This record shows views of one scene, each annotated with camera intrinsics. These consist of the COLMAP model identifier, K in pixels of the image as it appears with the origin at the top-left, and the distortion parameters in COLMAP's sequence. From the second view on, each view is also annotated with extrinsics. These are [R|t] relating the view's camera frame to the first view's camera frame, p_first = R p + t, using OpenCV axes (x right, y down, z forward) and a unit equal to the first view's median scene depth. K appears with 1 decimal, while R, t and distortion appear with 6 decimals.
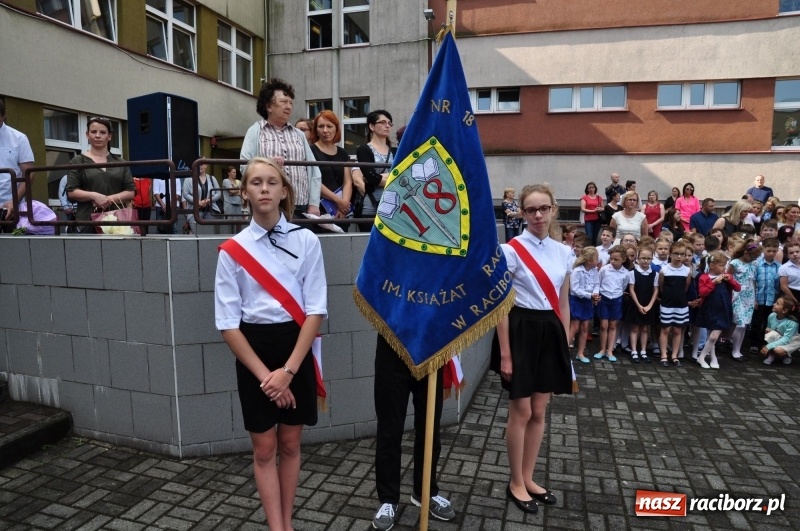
lens RADIAL K [[560.1, 0, 398.7], [0, 560.1, 278.3], [0, 0, 1]] dist [-0.123888, 0.069749]
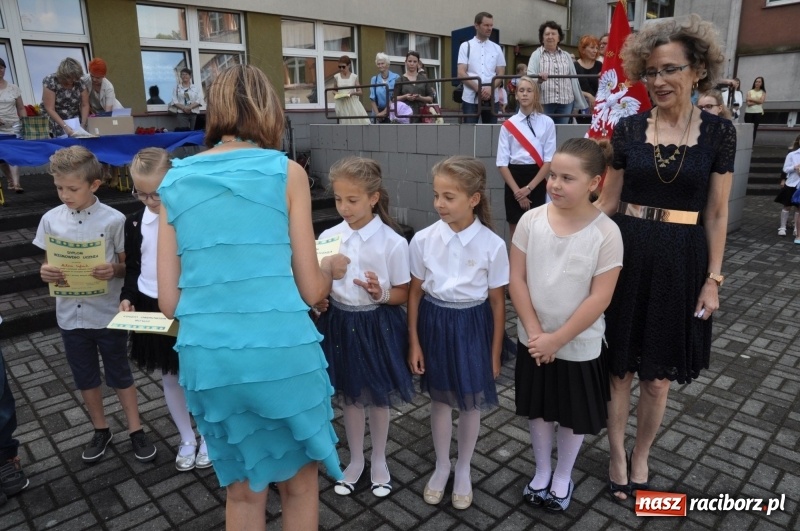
lens RADIAL K [[561.4, 0, 390.9], [0, 561.4, 280.5], [0, 0, 1]] dist [-0.122603, 0.066360]
pose [[0.859089, 0.132503, -0.494378, 0.076912], [-0.047327, 0.982335, 0.181045, 0.030155], [0.509634, -0.132136, 0.850184, -0.188460]]
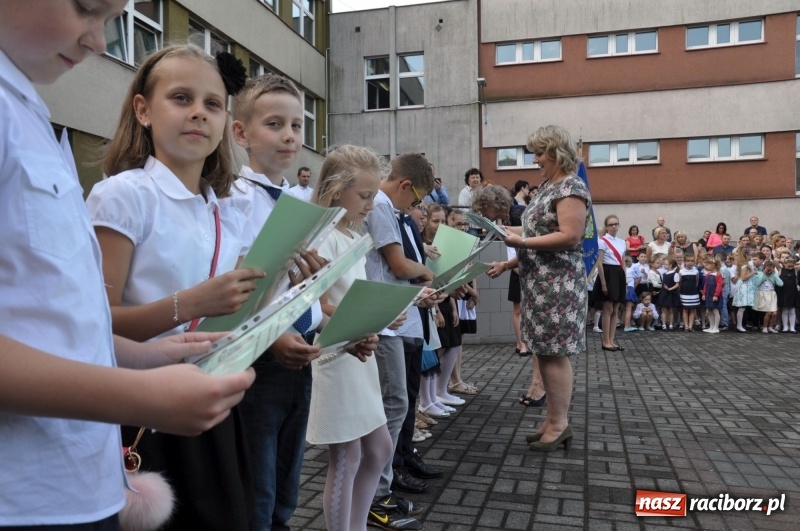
lens RADIAL K [[670.8, 0, 401.1], [0, 670.8, 276.1], [0, 0, 1]] dist [-0.057089, 0.125256]
pose [[0.999953, -0.007291, 0.006340, -0.177173], [0.007974, 0.993295, -0.115328, 0.109158], [-0.005457, 0.115373, 0.993307, -0.477113]]
